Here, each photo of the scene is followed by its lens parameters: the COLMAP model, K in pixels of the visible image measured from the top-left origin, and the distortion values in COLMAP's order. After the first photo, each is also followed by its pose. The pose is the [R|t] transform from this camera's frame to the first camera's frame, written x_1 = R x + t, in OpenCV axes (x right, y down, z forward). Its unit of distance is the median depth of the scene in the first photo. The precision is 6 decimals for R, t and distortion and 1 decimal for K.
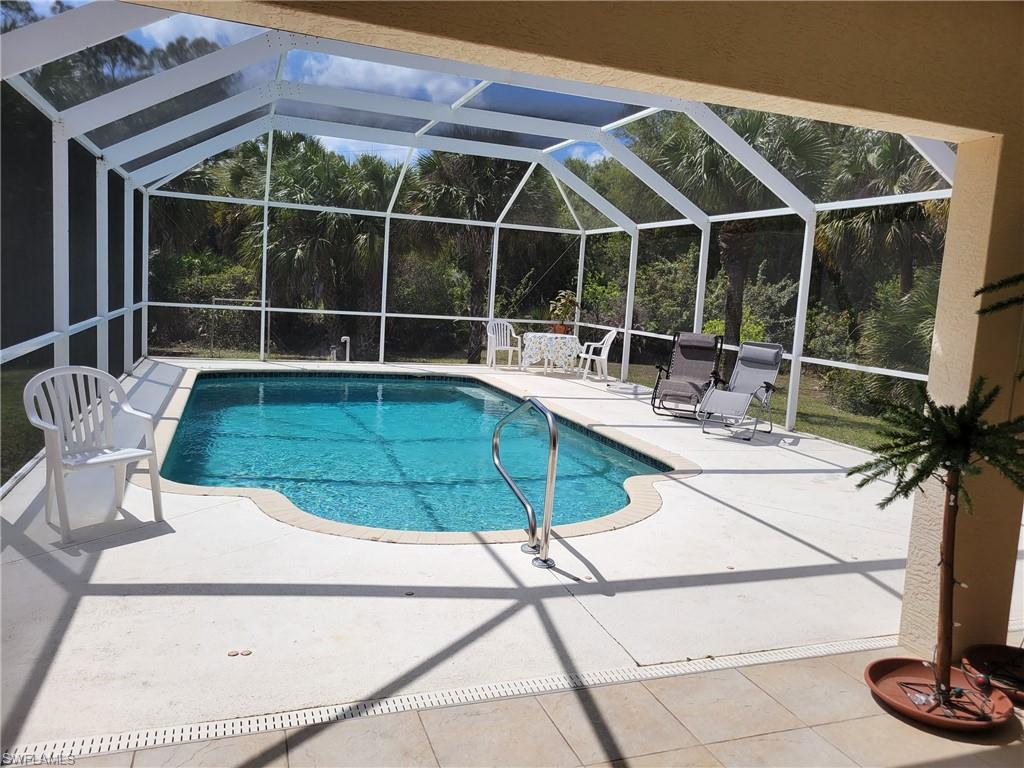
lens RADIAL K [[768.3, 0, 513.9], [0, 768.3, 377.7], [0, 0, 1]] dist [0.049944, -0.031957]
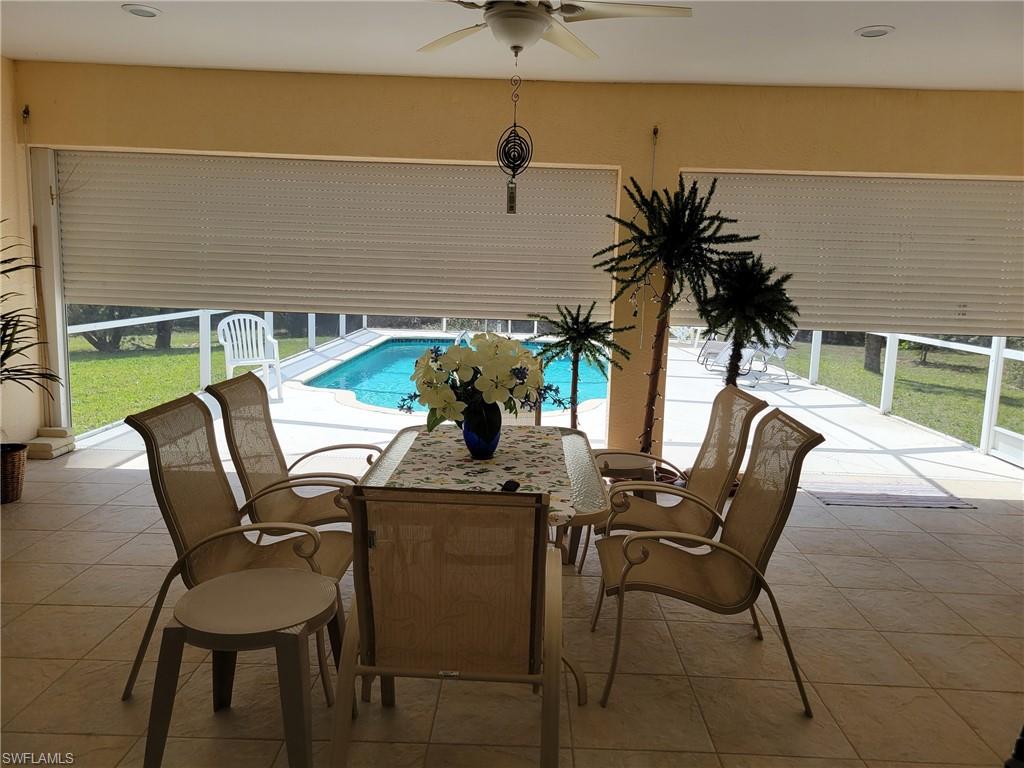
lens RADIAL K [[768.3, 0, 508.1], [0, 768.3, 376.7], [0, 0, 1]] dist [0.049944, -0.031957]
pose [[0.930358, 0.020483, -0.366080, 0.272718], [-0.016990, 0.999774, 0.012762, 0.039015], [0.366259, -0.005653, 0.930496, -0.188949]]
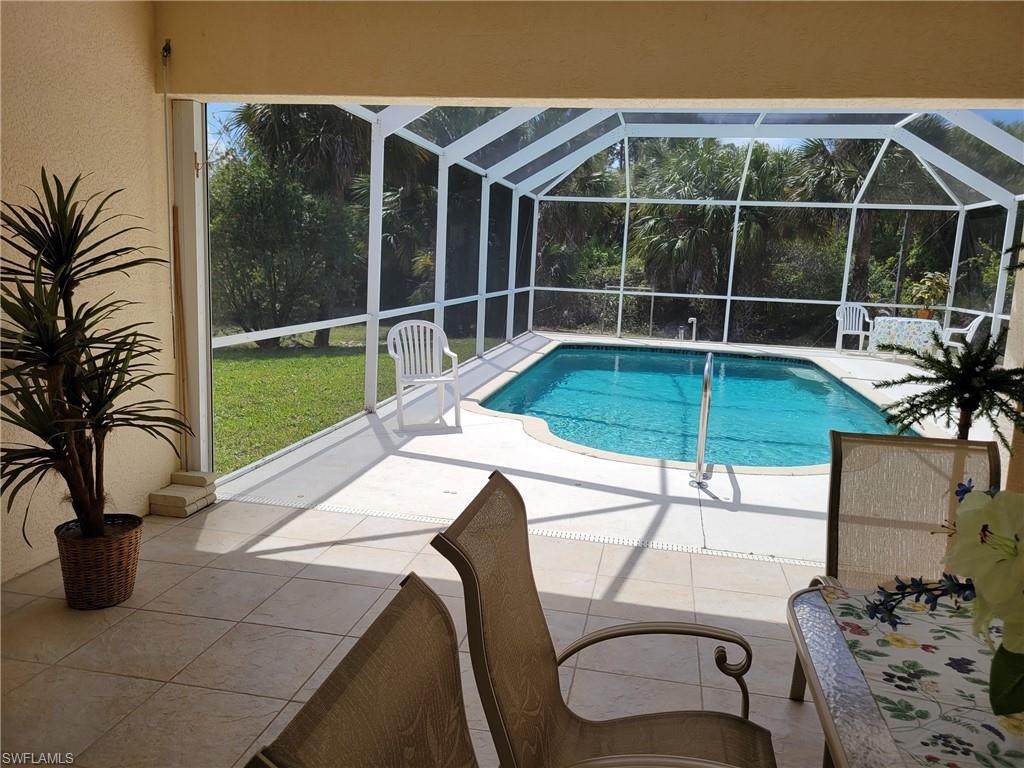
lens RADIAL K [[768.3, 0, 513.2], [0, 768.3, 385.1], [0, 0, 1]] dist [0.049944, -0.031957]
pose [[0.853116, 0.062811, -0.517926, 0.149976], [-0.052755, 0.998024, 0.034137, 0.019801], [0.519047, -0.001800, 0.854744, -0.075409]]
